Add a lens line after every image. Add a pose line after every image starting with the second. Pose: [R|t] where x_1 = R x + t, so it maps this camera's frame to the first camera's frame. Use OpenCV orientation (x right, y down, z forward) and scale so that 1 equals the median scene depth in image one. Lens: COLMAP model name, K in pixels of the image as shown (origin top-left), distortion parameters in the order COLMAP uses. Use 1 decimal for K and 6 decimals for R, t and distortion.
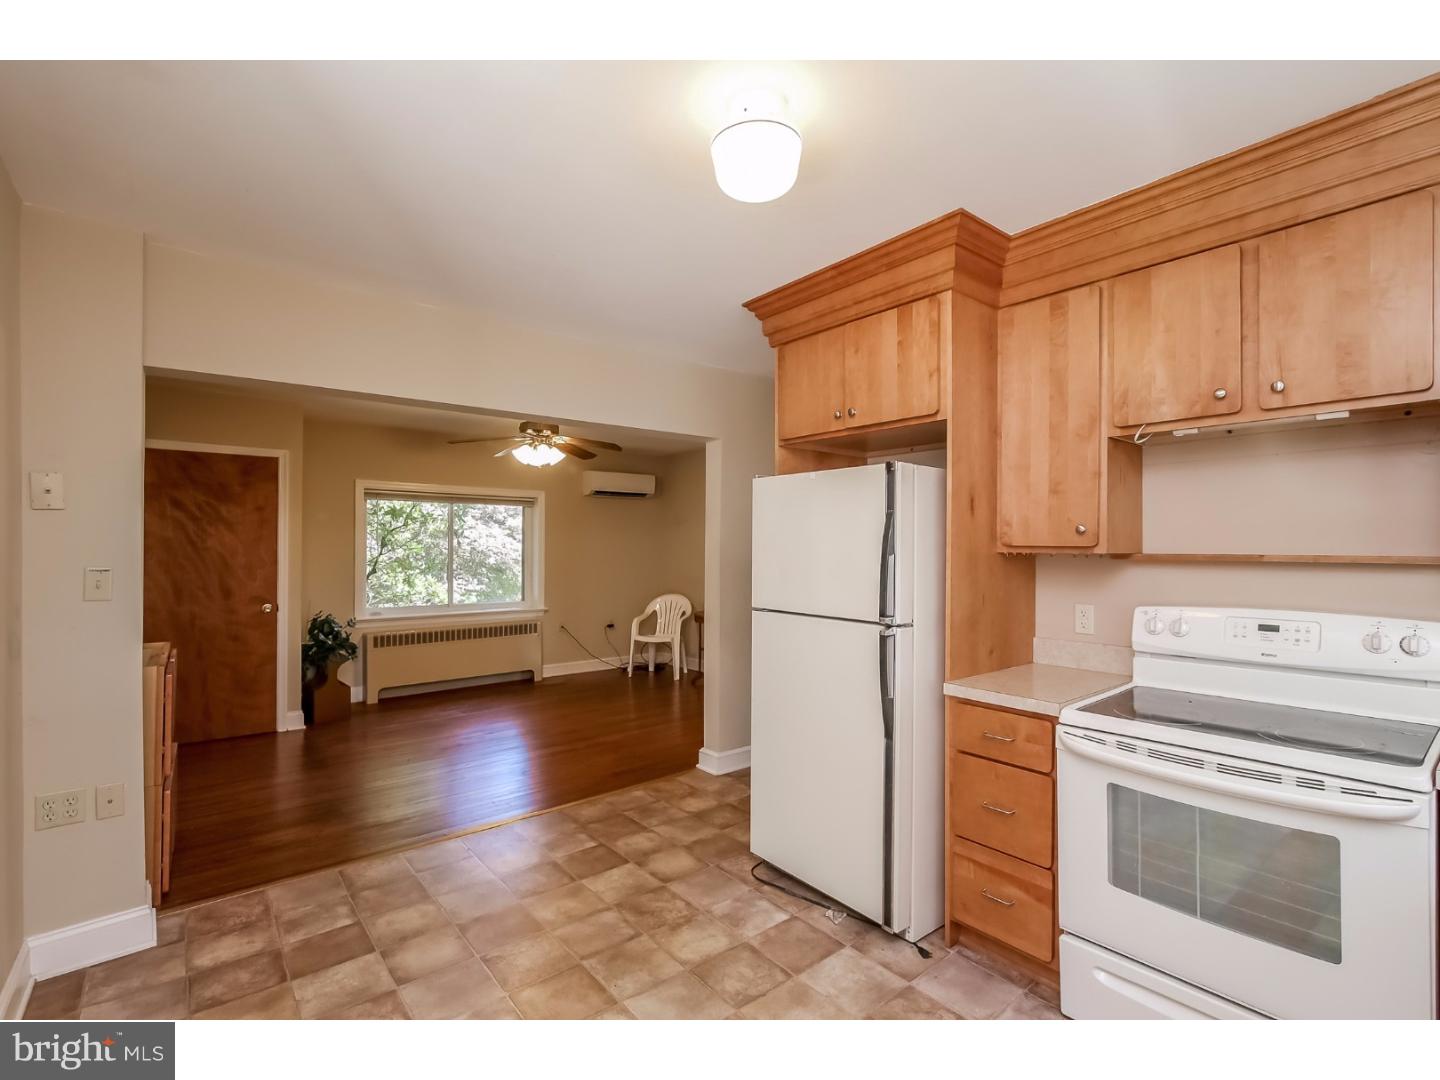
lens RADIAL K [[658.0, 0, 718.2], [0, 658.0, 545.4], [0, 0, 1]] dist [-0.004727, 0.001612]
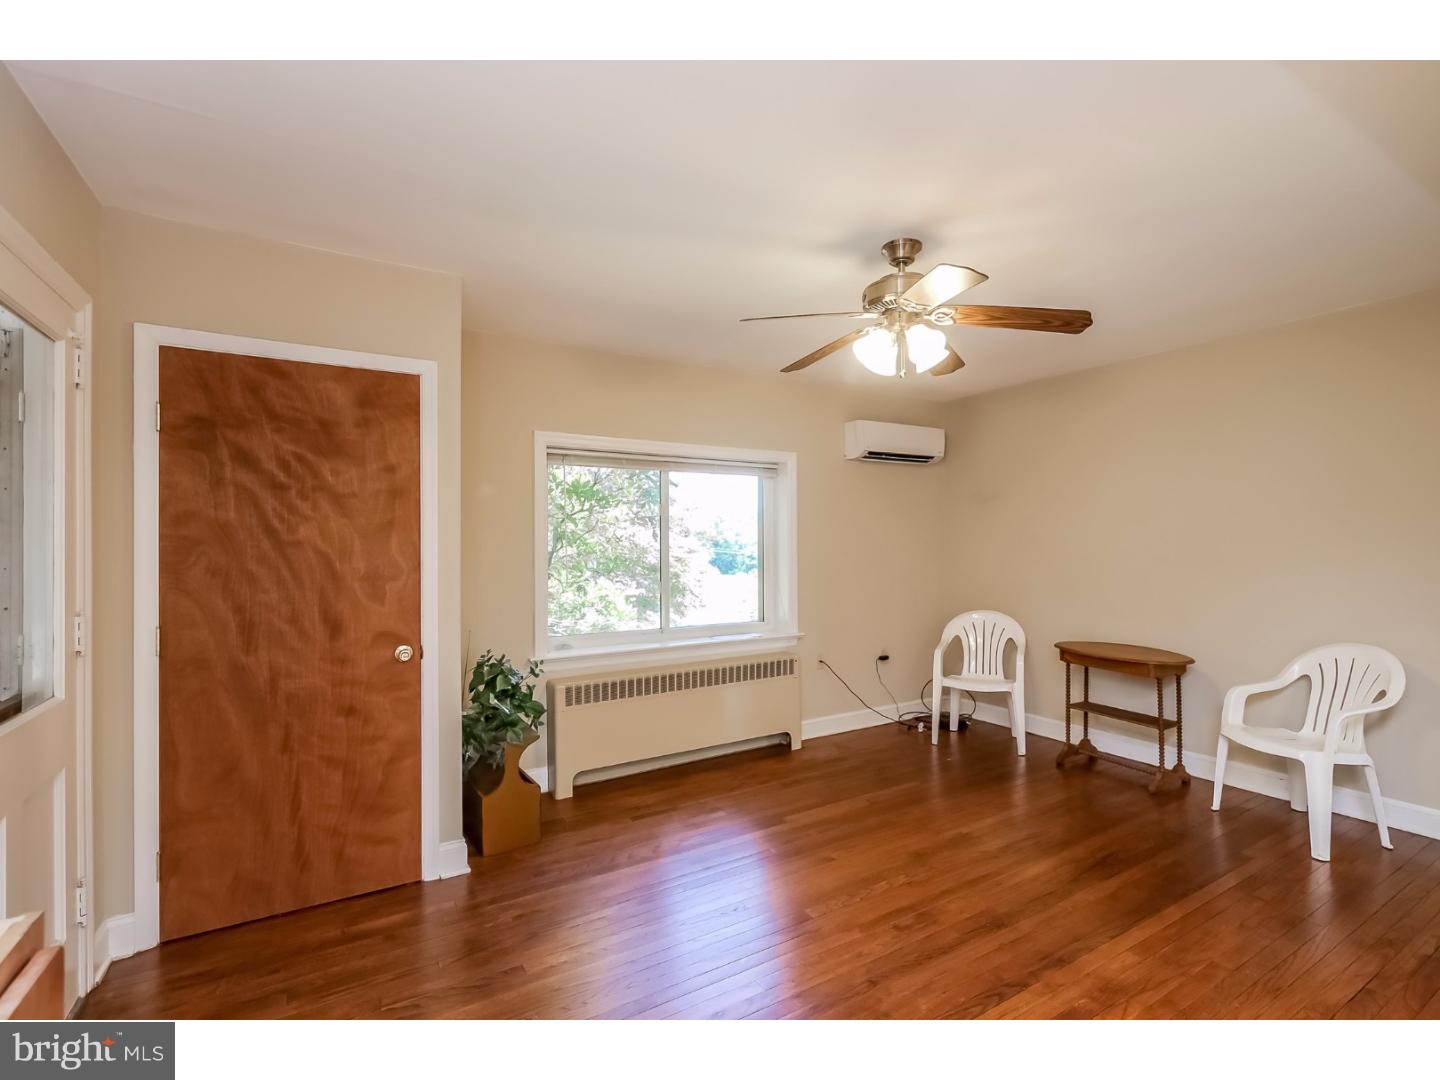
lens RADIAL K [[658.0, 0, 725.1], [0, 658.0, 537.5], [0, 0, 1]] dist [-0.004727, 0.001612]
pose [[0.989122, -0.011162, -0.146673, -0.339217], [0.010320, 0.999926, -0.006502, 0.006642], [0.146734, 0.004917, 0.989164, 0.495019]]
